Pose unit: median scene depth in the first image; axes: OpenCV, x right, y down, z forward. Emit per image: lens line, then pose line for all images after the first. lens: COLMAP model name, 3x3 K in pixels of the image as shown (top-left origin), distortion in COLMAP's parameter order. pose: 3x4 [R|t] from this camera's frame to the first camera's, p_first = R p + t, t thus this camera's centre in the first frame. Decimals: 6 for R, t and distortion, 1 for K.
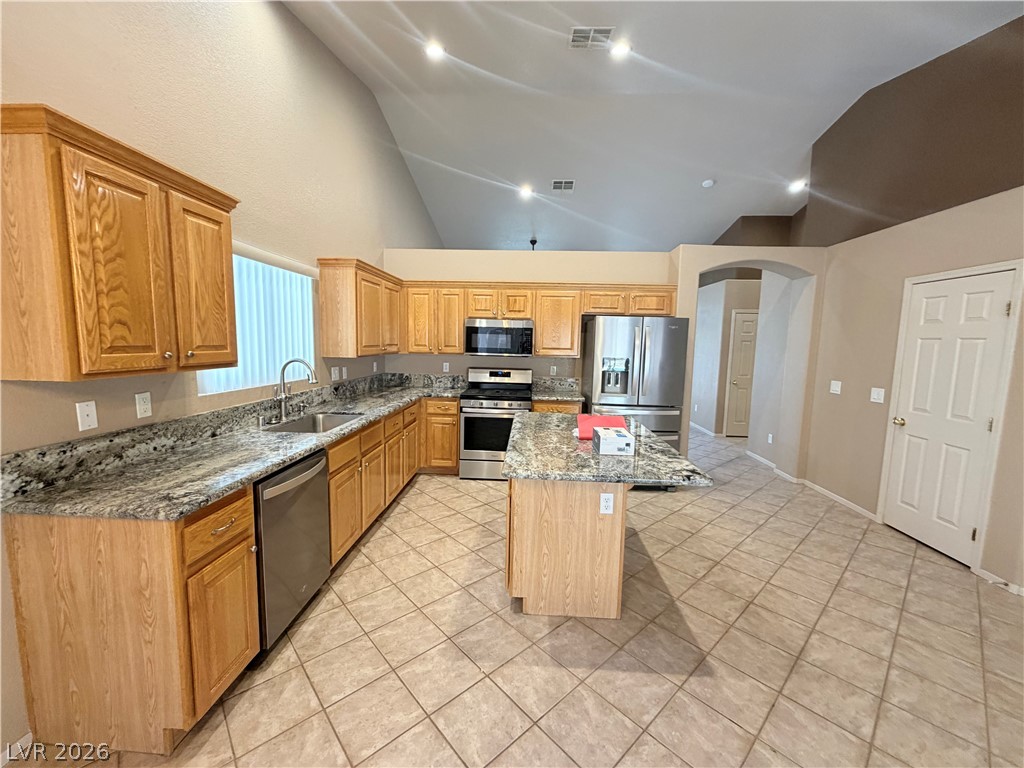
lens RADIAL K [[407.5, 0, 510.7], [0, 407.5, 384.4], [0, 0, 1]] dist [-0.000818, 0.000278]
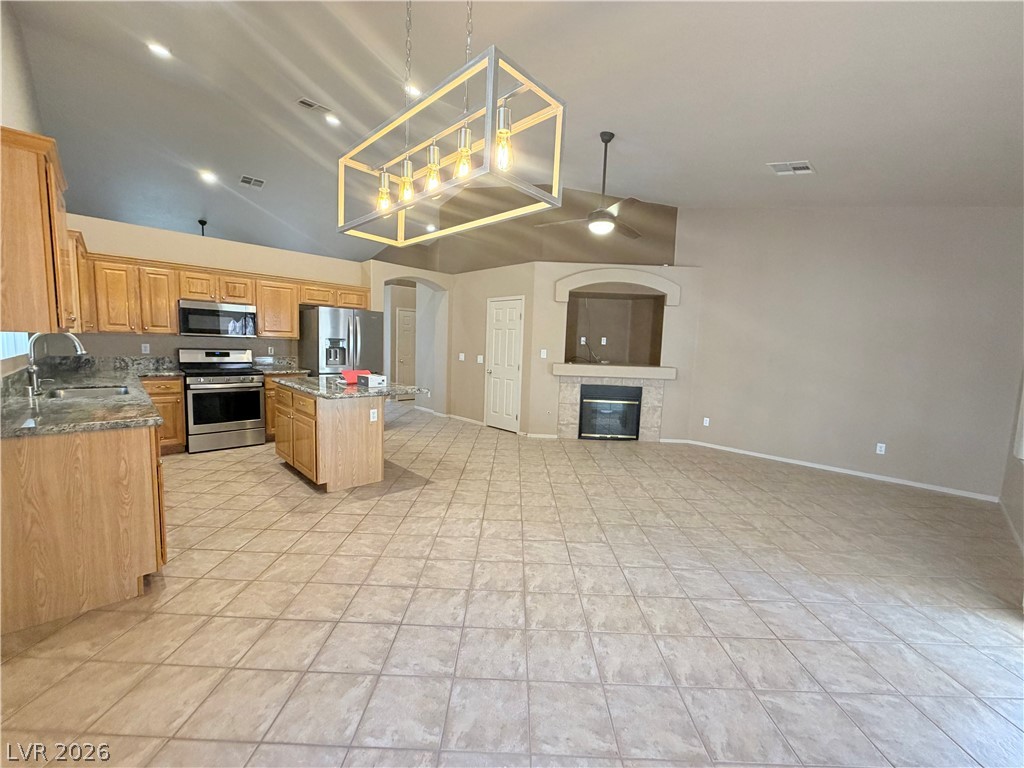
lens RADIAL K [[407.5, 0, 510.7], [0, 407.5, 384.4], [0, 0, 1]] dist [-0.000818, 0.000278]
pose [[0.680799, -0.070929, 0.729028, -0.335342], [0.058935, 0.997378, 0.042001, 0.063018], [-0.730095, 0.014371, 0.683194, -0.337994]]
